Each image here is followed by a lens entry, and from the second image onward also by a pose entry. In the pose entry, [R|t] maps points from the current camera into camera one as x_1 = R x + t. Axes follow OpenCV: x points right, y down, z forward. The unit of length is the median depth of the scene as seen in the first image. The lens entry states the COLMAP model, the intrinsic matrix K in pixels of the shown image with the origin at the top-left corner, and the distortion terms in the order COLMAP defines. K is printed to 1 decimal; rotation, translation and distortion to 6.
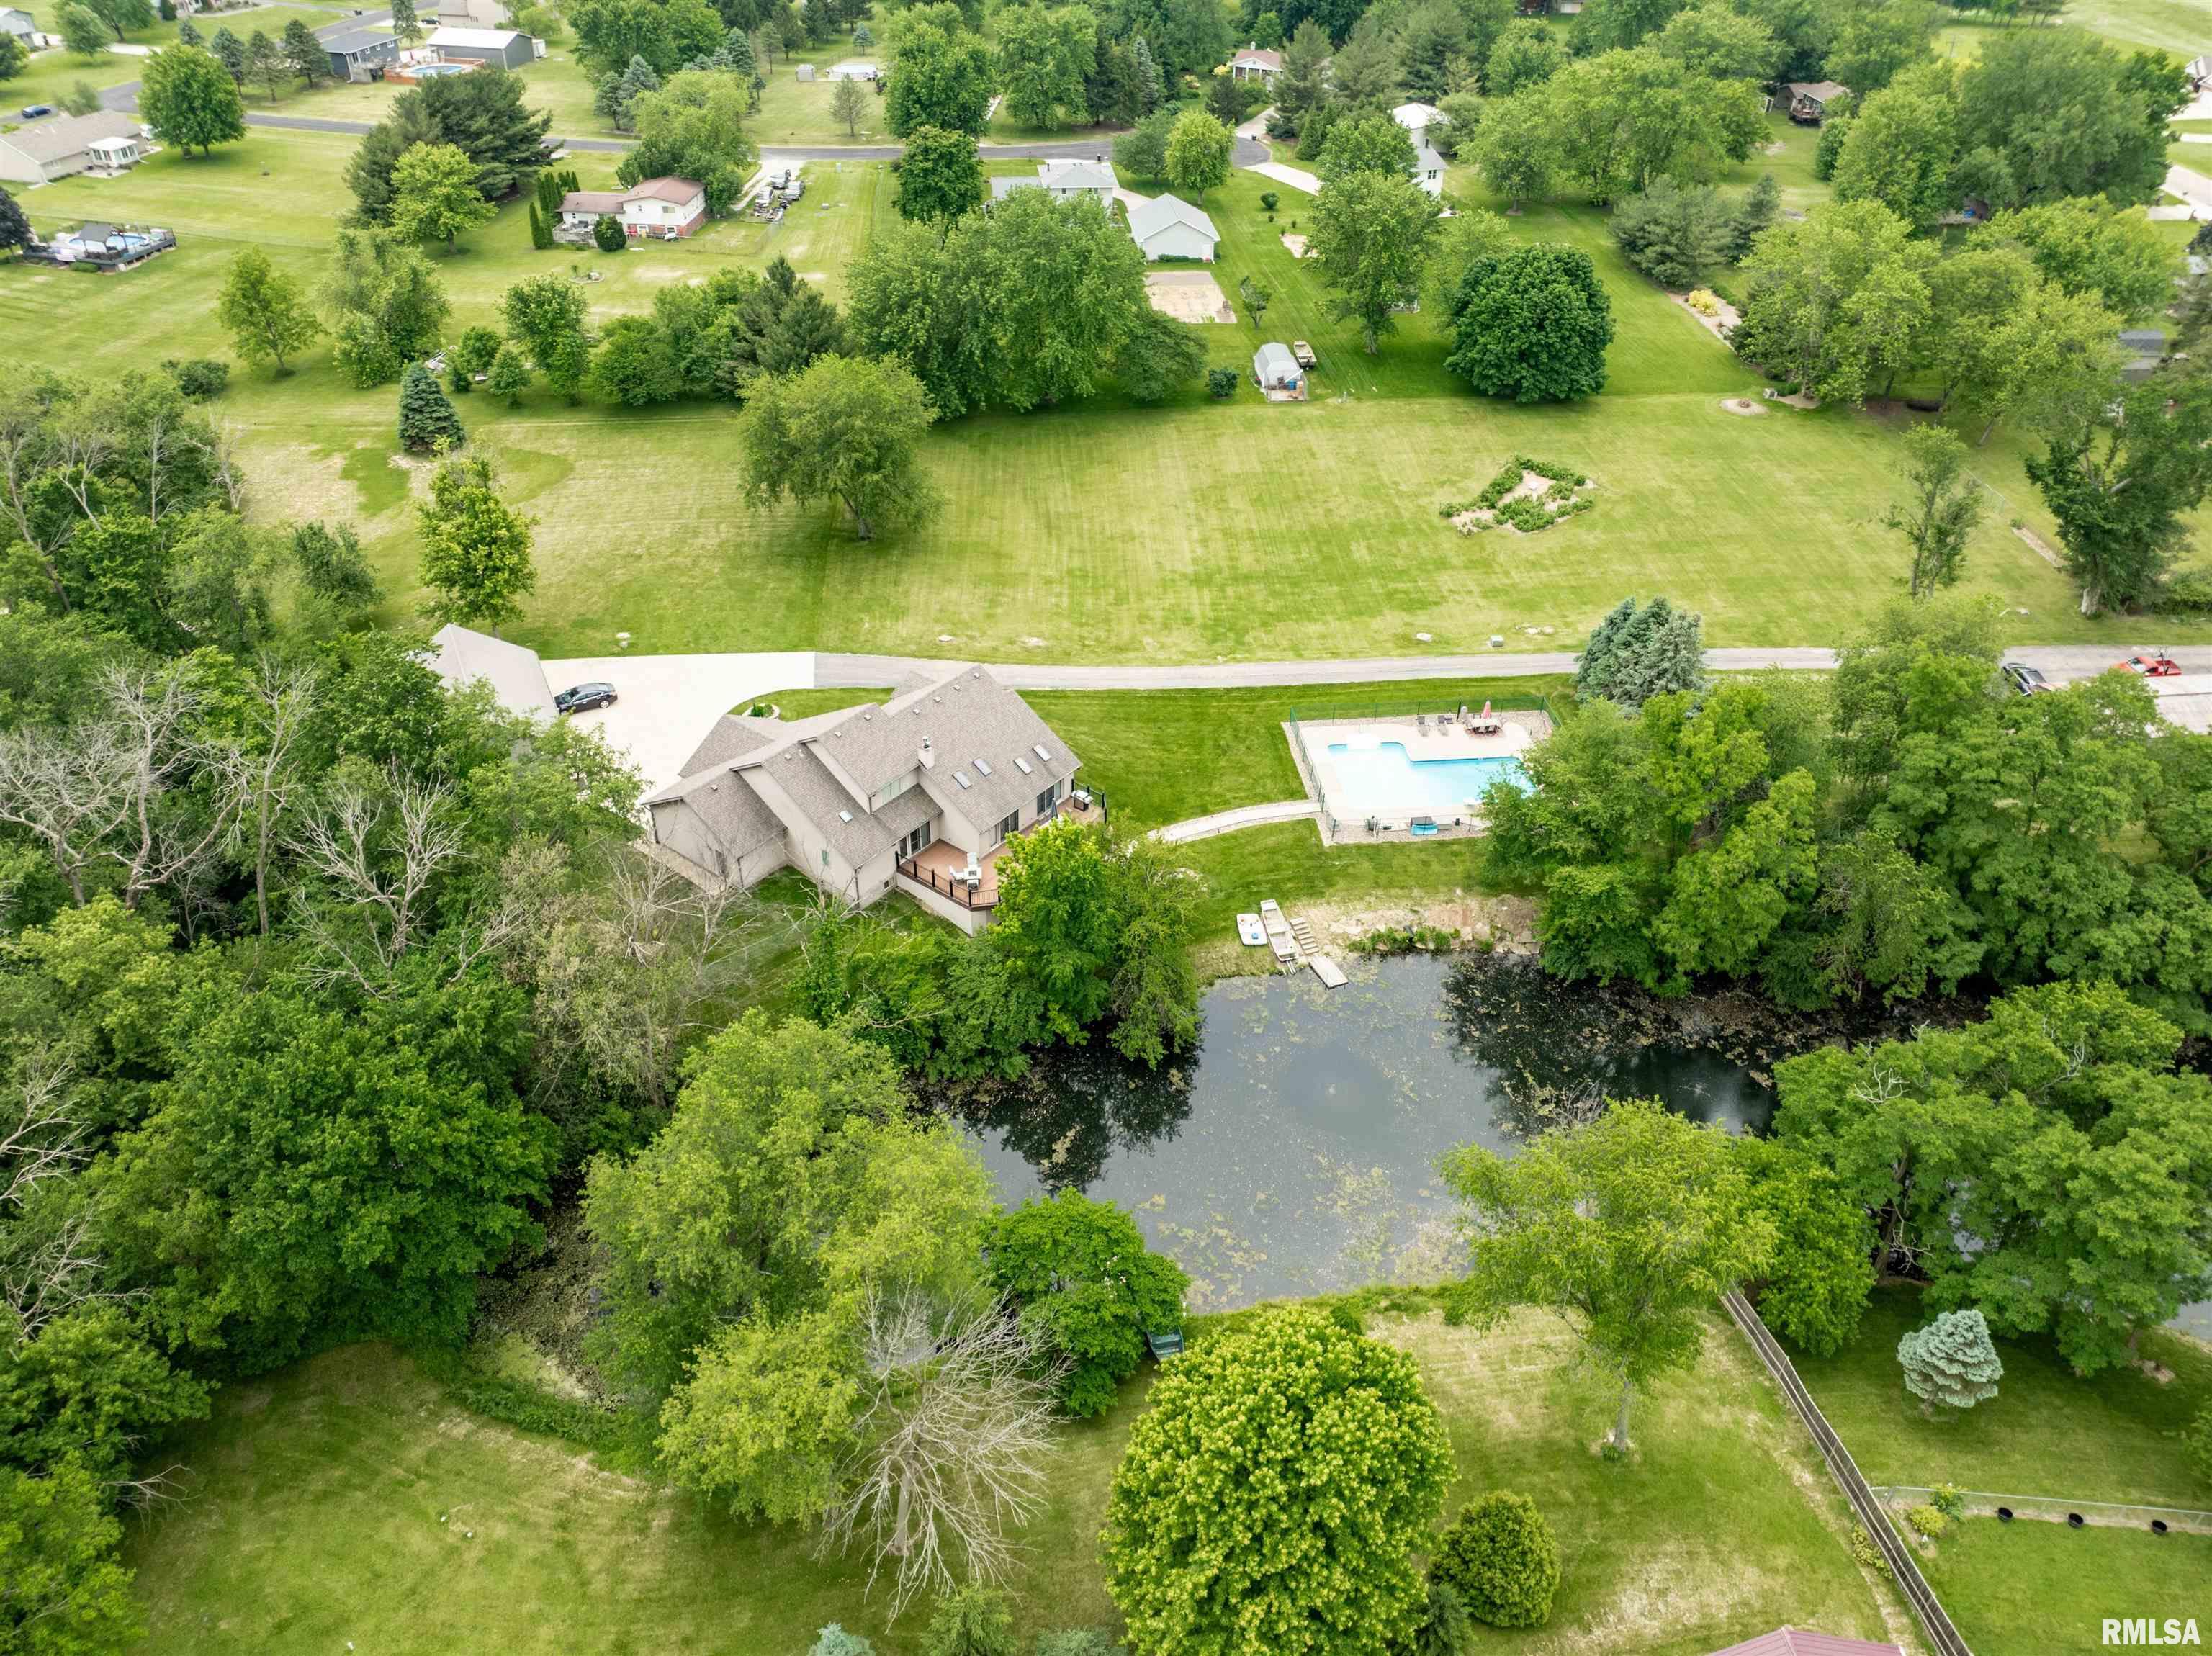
lens RADIAL K [[1625.2, 0, 1100.2], [0, 1625.2, 823.9], [0, 0, 1]] dist [-0.043729, 0.012289]
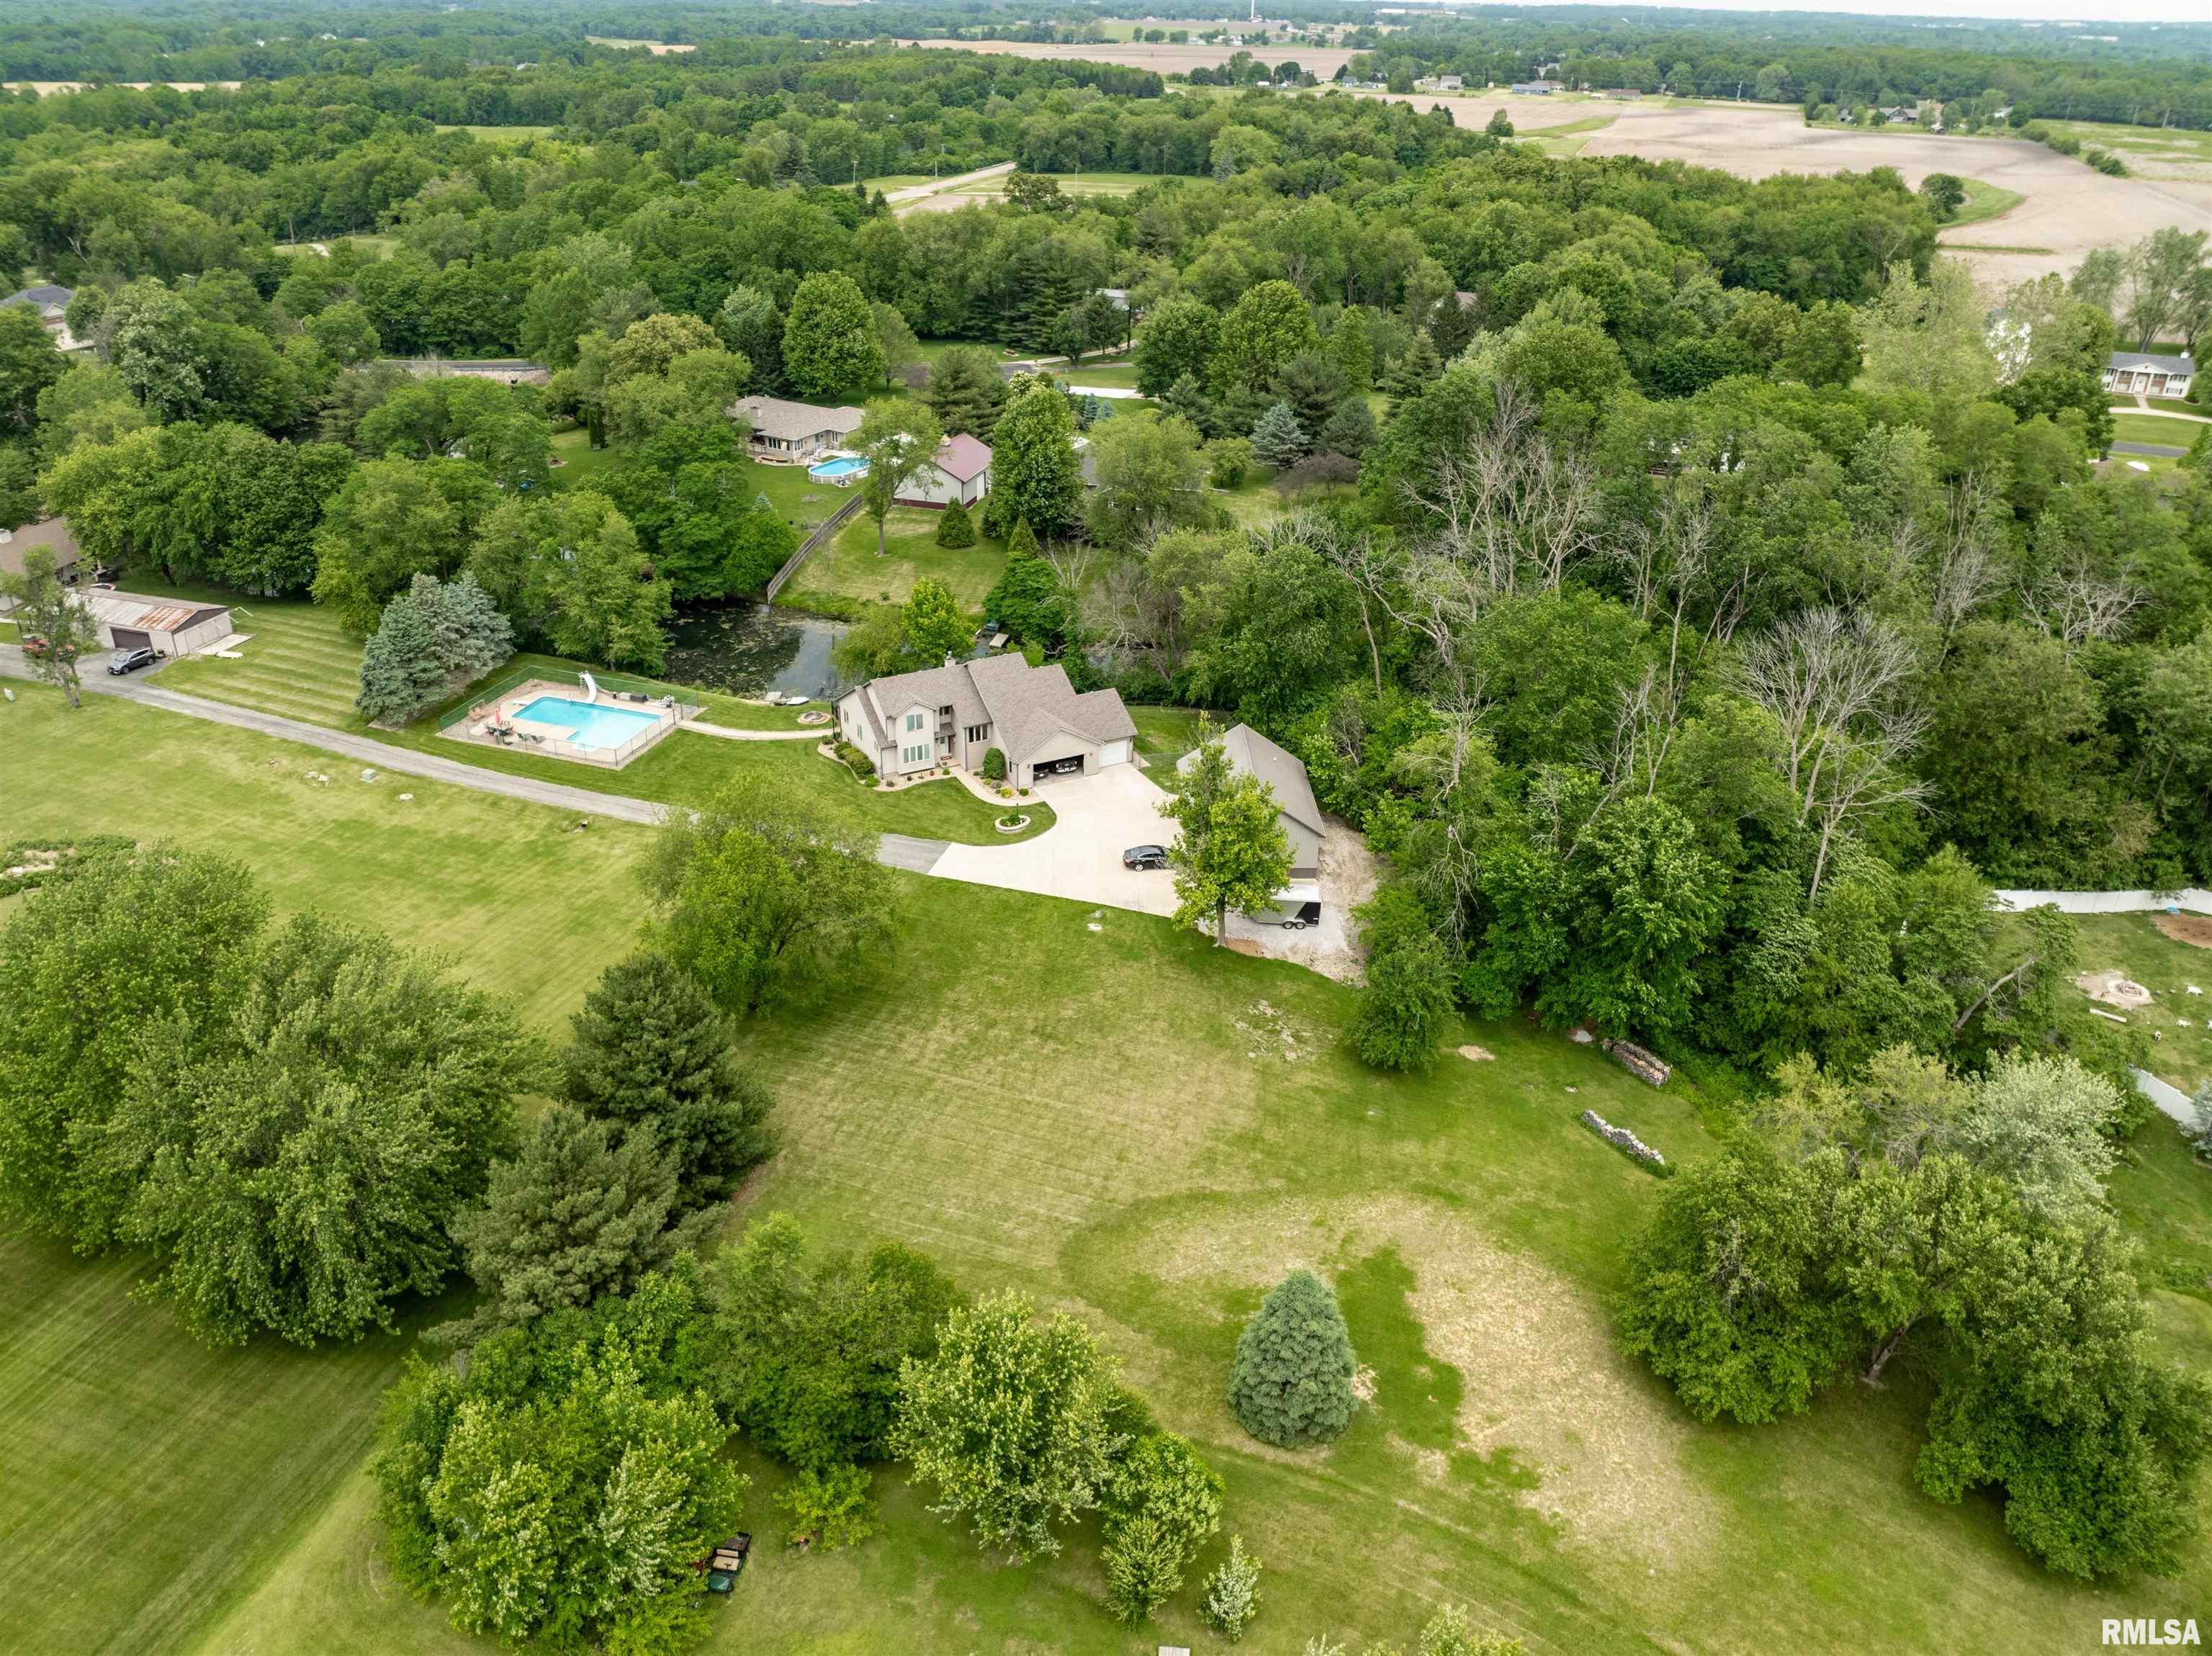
lens RADIAL K [[1625.2, 0, 1092.8], [0, 1625.2, 829.5], [0, 0, 1]] dist [-0.043729, 0.012289]
pose [[-0.909036, -0.215721, 0.356535, -0.609944], [0.224521, 0.467237, 0.855149, -0.936338], [-0.351060, 0.857411, -0.376302, 1.292362]]
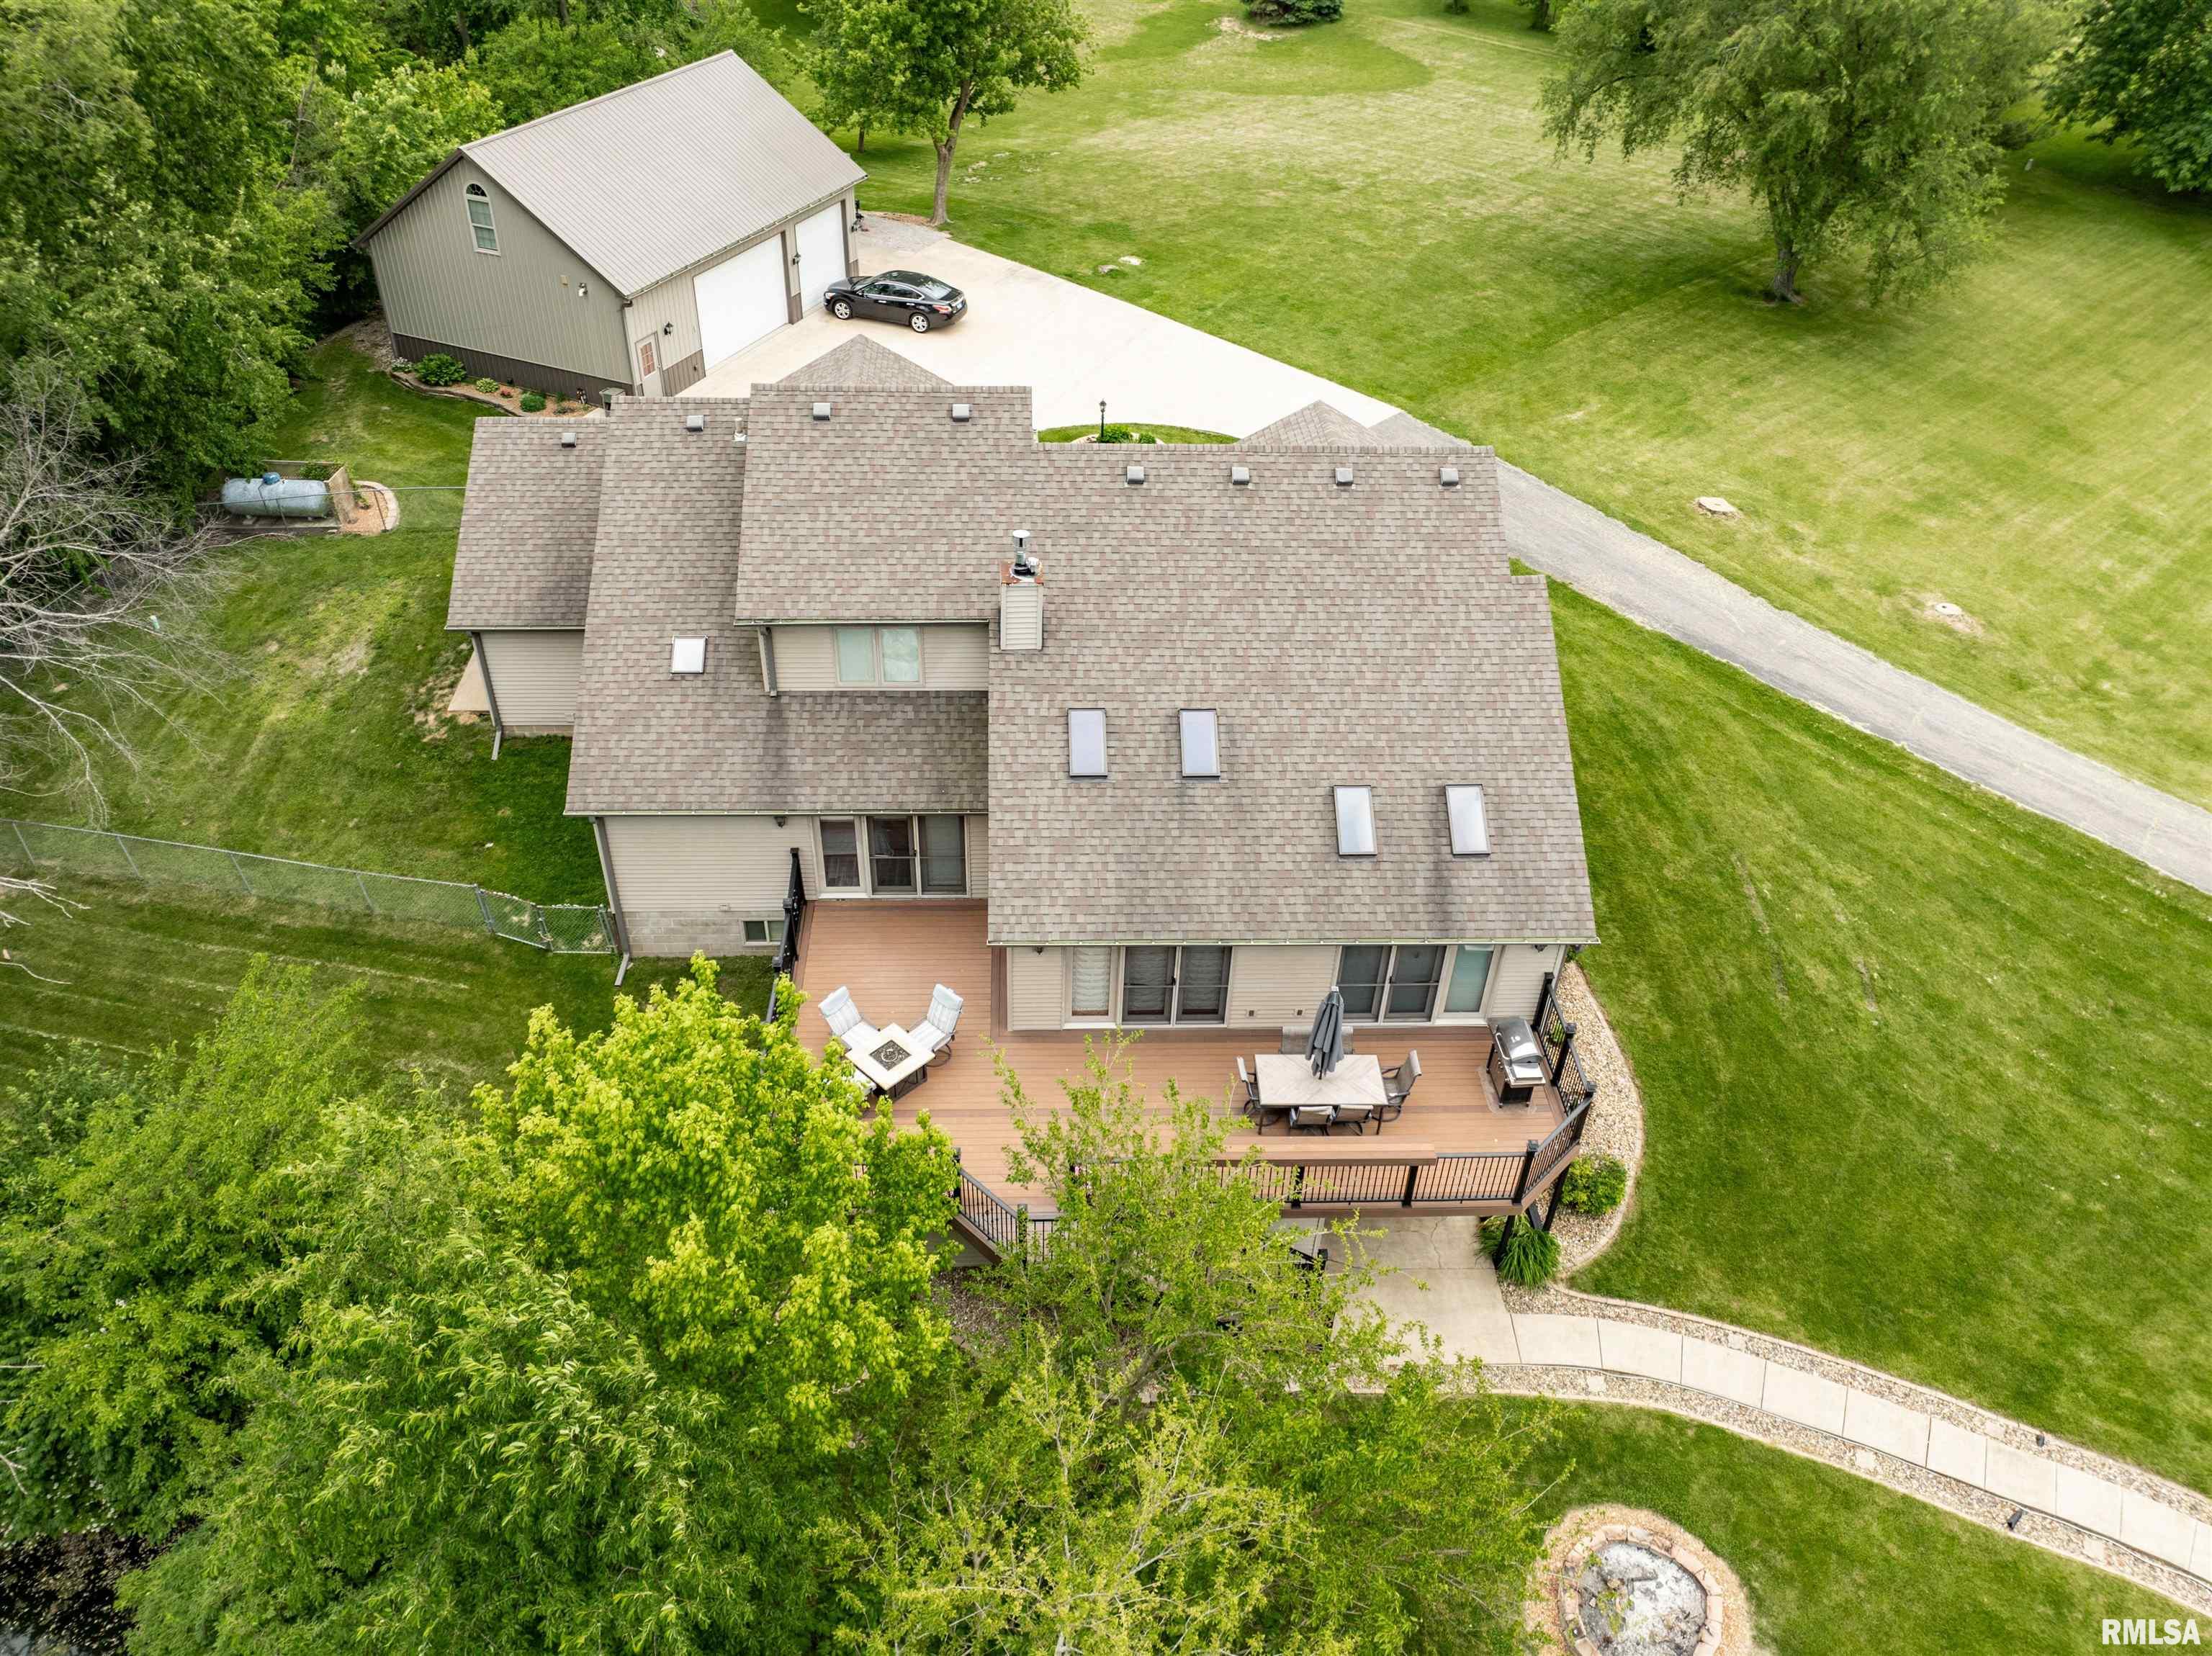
lens RADIAL K [[1625.2, 0, 1119.8], [0, 1625.2, 828.6], [0, 0, 1]] dist [-0.043729, 0.012289]
pose [[0.655673, 0.468283, -0.592286, 0.067920], [-0.462540, 0.869131, 0.175125, -0.051537], [0.596782, 0.159132, 0.786466, 0.638480]]
